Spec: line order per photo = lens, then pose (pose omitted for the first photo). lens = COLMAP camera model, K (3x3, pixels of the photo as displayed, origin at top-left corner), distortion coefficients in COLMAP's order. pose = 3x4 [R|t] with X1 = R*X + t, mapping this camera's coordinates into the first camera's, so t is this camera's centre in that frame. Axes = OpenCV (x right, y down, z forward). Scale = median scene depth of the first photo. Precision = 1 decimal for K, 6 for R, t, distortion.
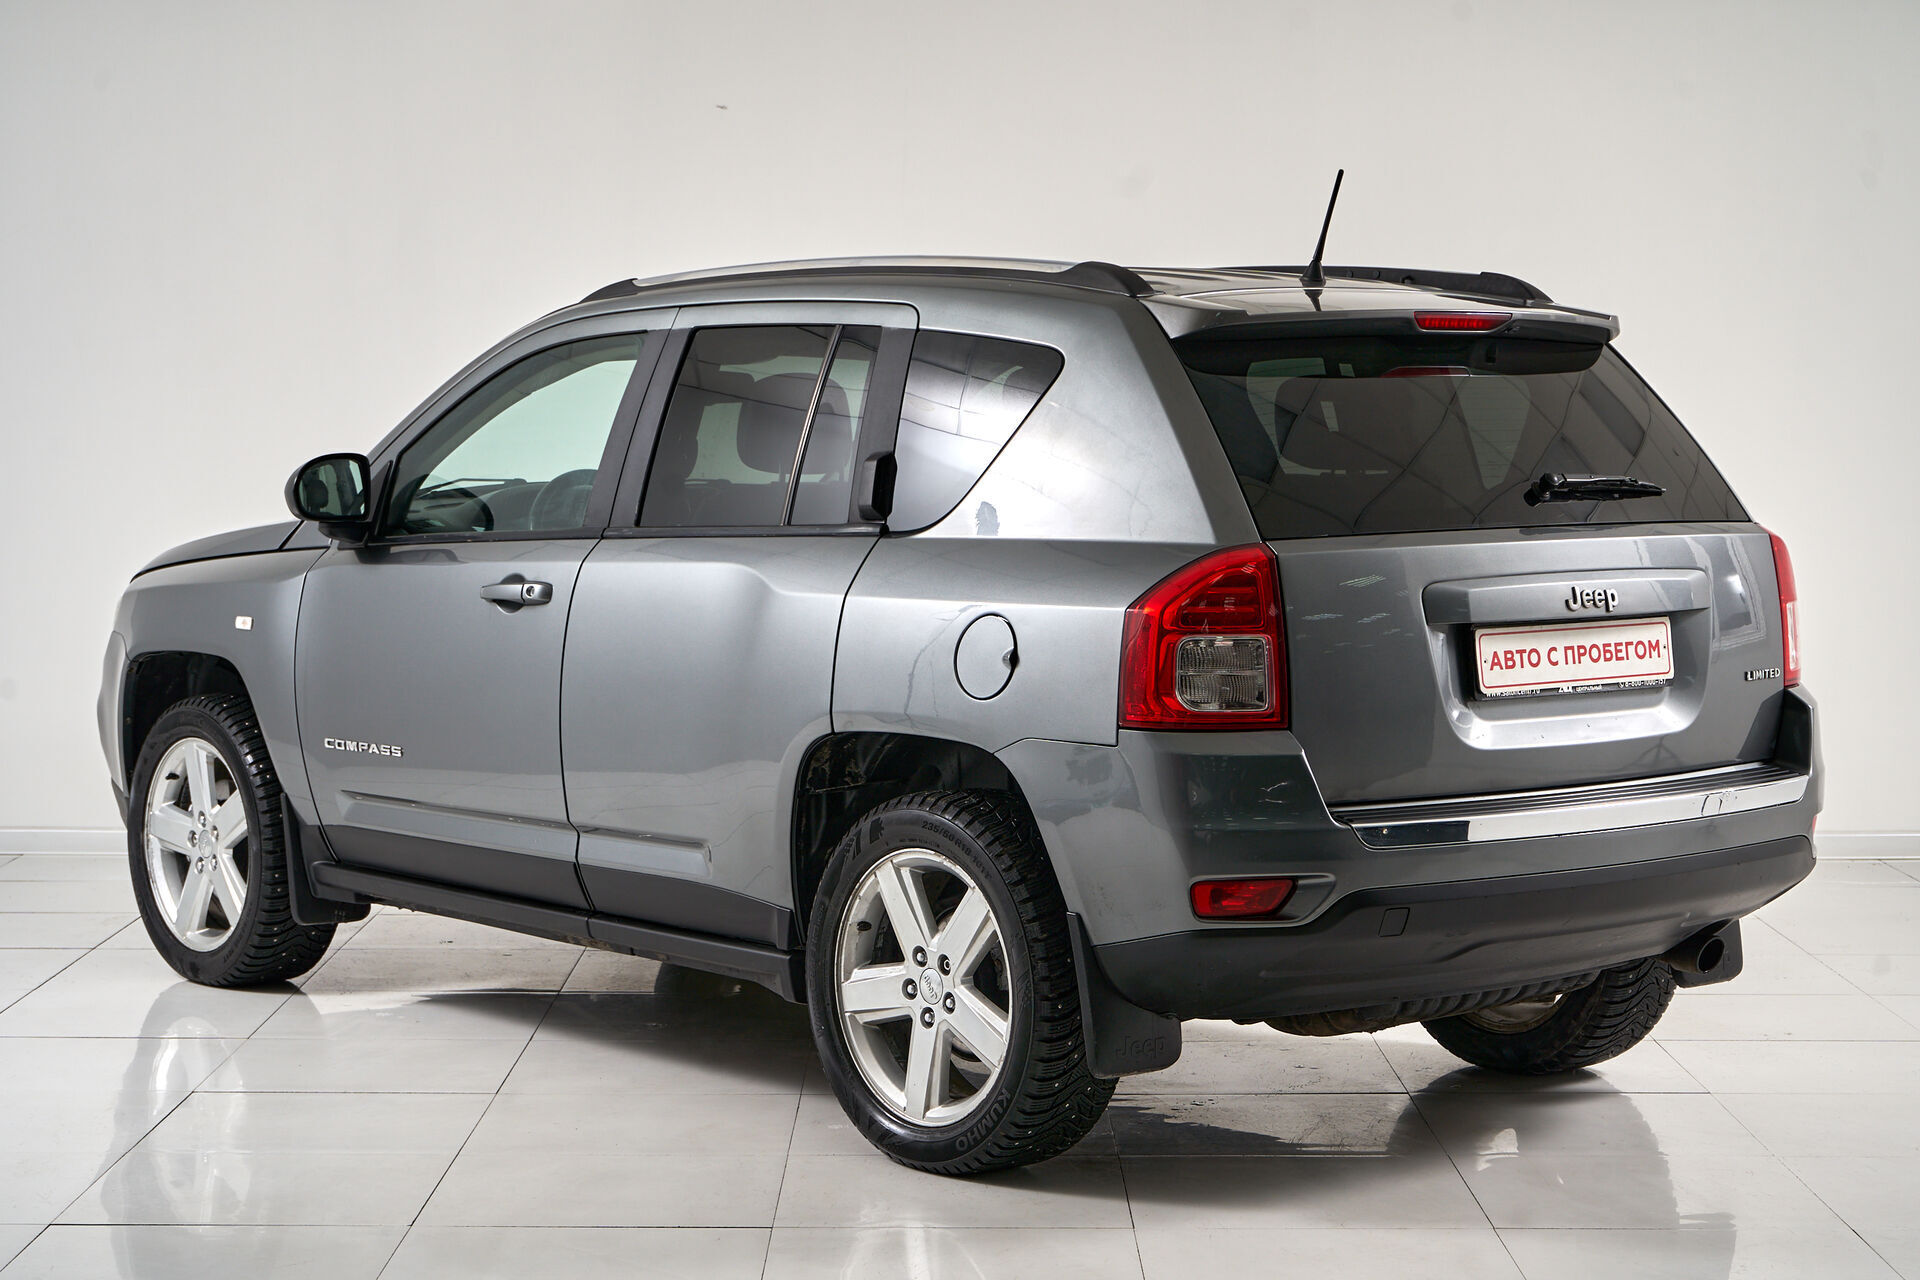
lens RADIAL K [[4210.7, 0, 960.0], [0, 4210.7, 640.0], [0, 0, 1]] dist [-0.006596, -0.153637]
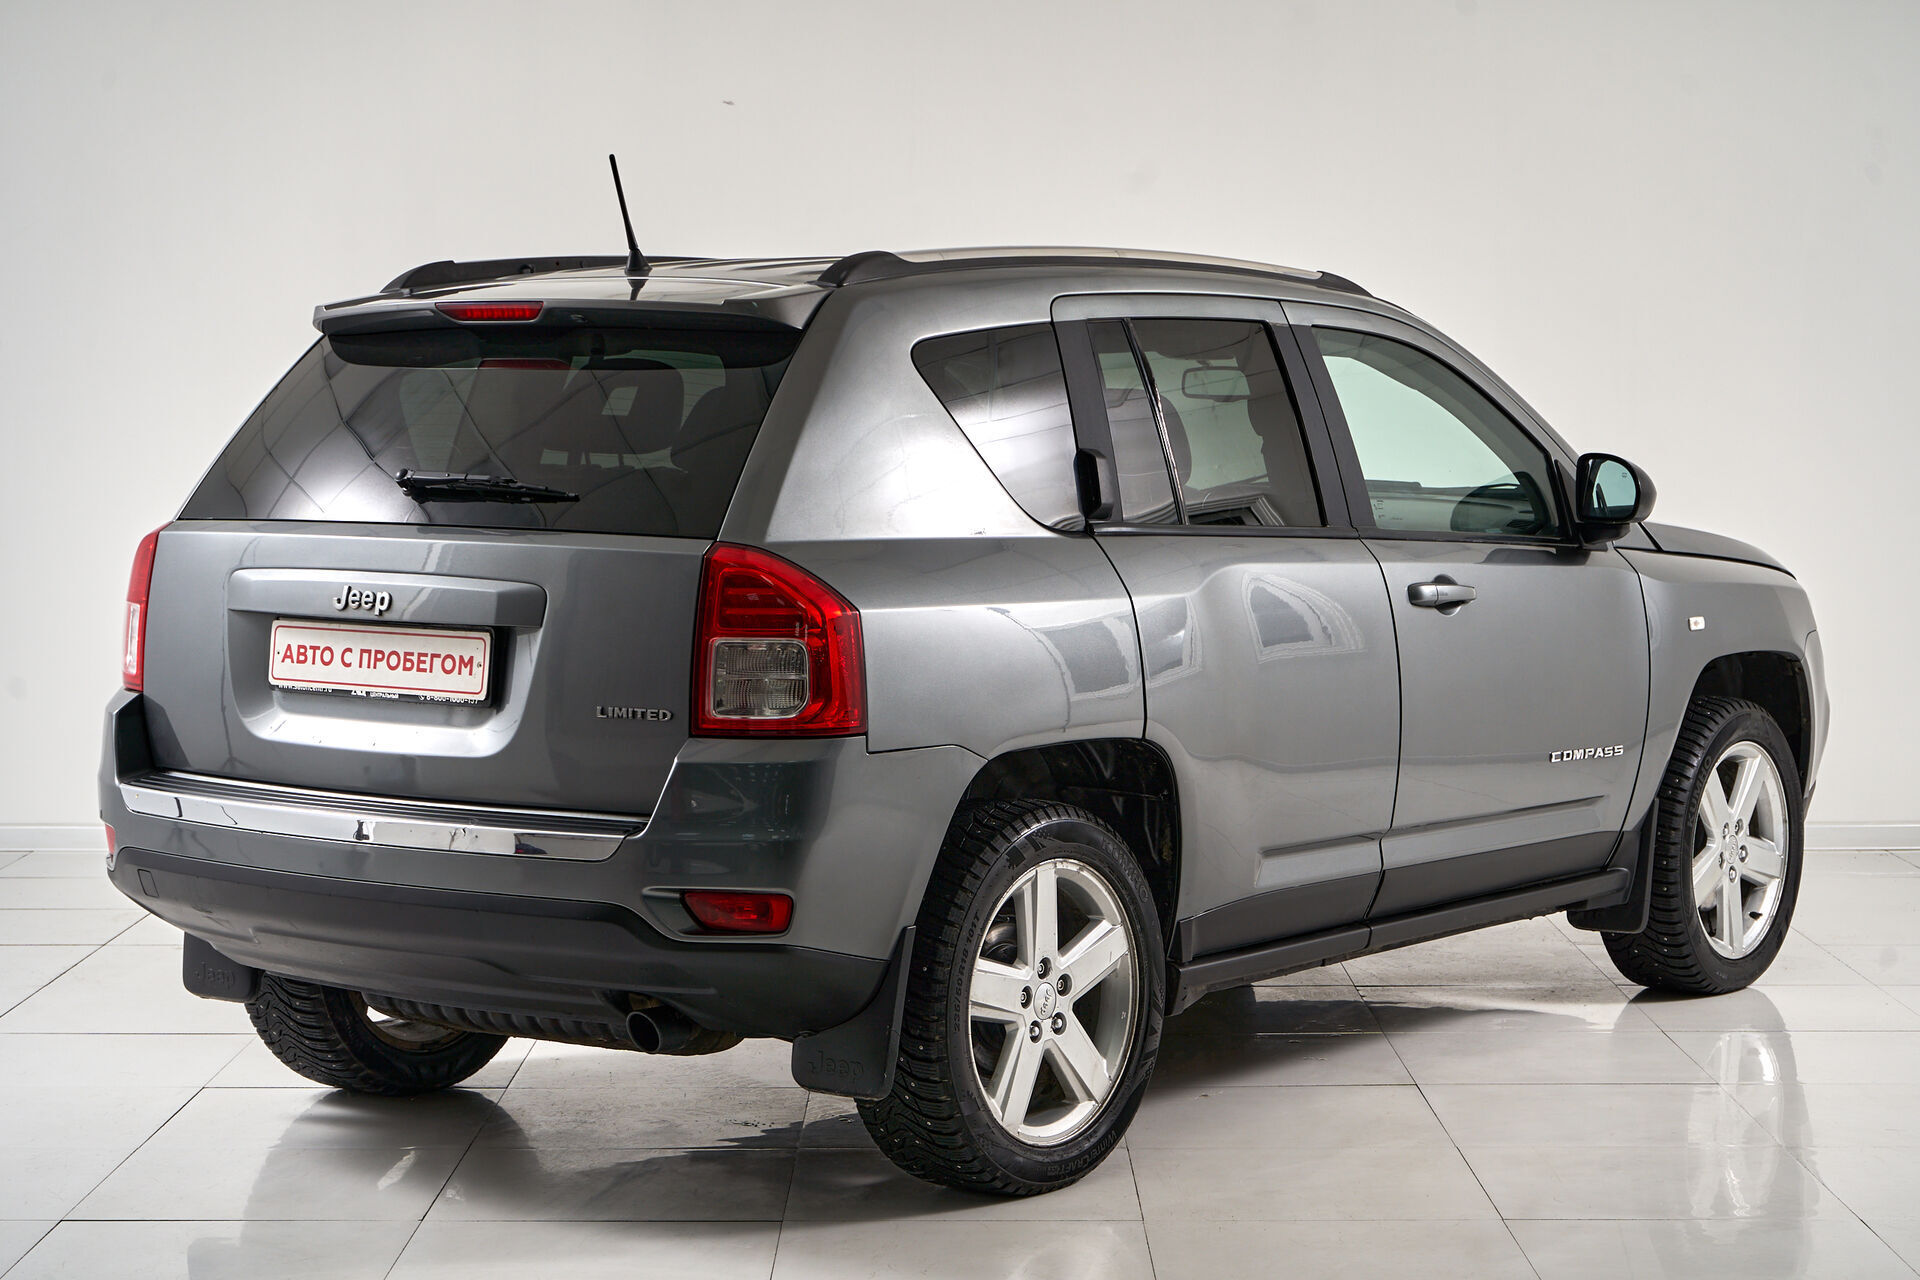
lens RADIAL K [[4210.7, 0, 960.0], [0, 4210.7, 640.0], [0, 0, 1]] dist [-0.006596, -0.153637]
pose [[0.202574, 0.069803, -0.976776, 1.103696], [-0.071949, 0.995821, 0.056242, -0.064015], [0.976620, 0.058885, 0.206750, 0.928205]]
